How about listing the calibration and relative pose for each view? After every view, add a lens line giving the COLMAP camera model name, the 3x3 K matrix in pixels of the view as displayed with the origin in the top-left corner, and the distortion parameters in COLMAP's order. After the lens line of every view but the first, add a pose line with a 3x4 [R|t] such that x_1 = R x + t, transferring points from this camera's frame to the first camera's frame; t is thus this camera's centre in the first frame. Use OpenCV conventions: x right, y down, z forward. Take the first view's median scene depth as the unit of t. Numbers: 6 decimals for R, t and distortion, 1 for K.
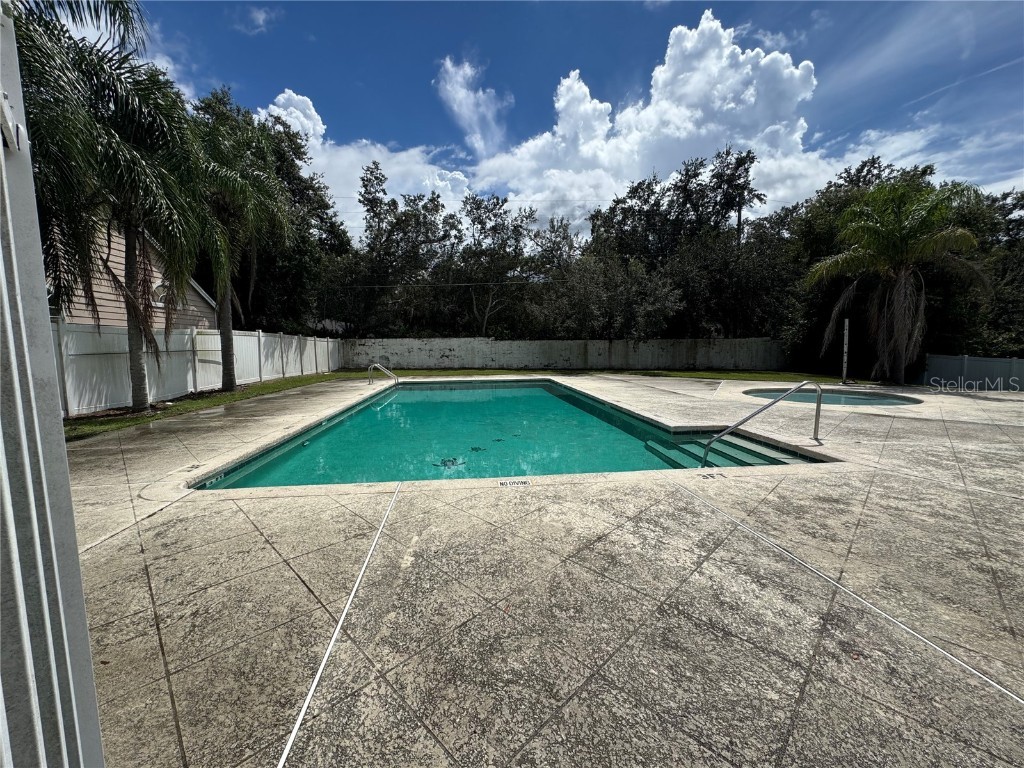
lens RADIAL K [[406.2, 0, 511.3], [0, 406.2, 384.0], [0, 0, 1]] dist [0.000814, -0.000016]
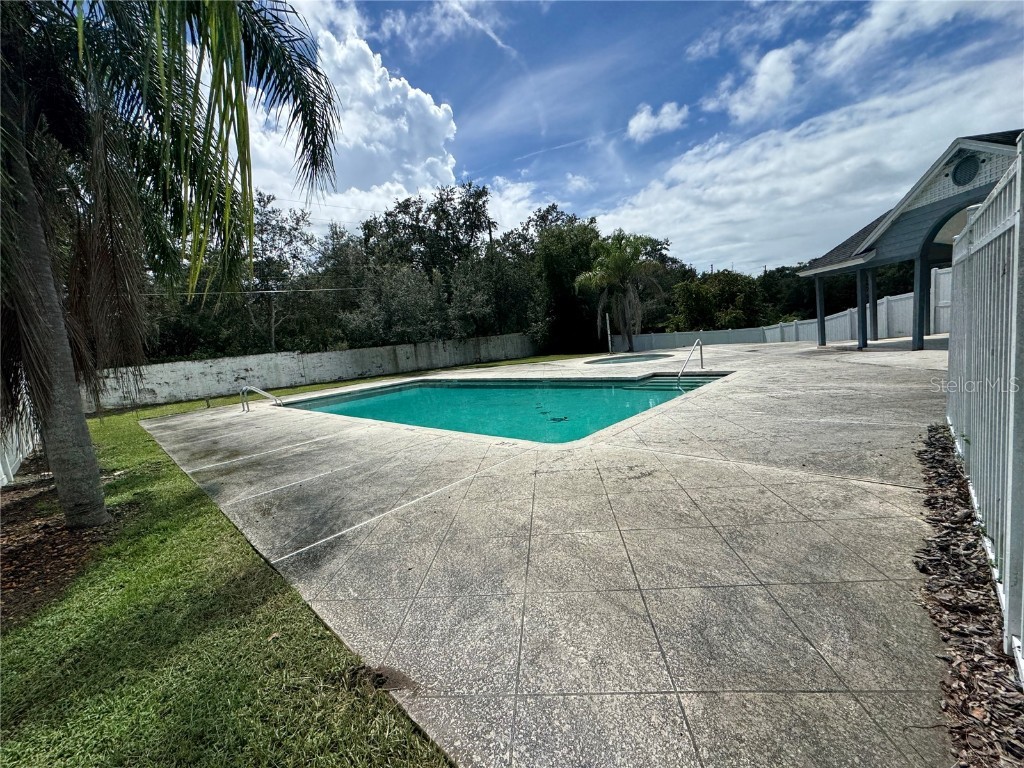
lens RADIAL K [[406.2, 0, 492.7], [0, 406.2, 399.7], [0, 0, 1]] dist [0.000814, -0.000016]
pose [[0.778928, -0.161728, 0.605900, -0.270187], [0.151780, 0.986067, 0.068078, -0.002225], [-0.608468, 0.038936, 0.792622, 0.010481]]
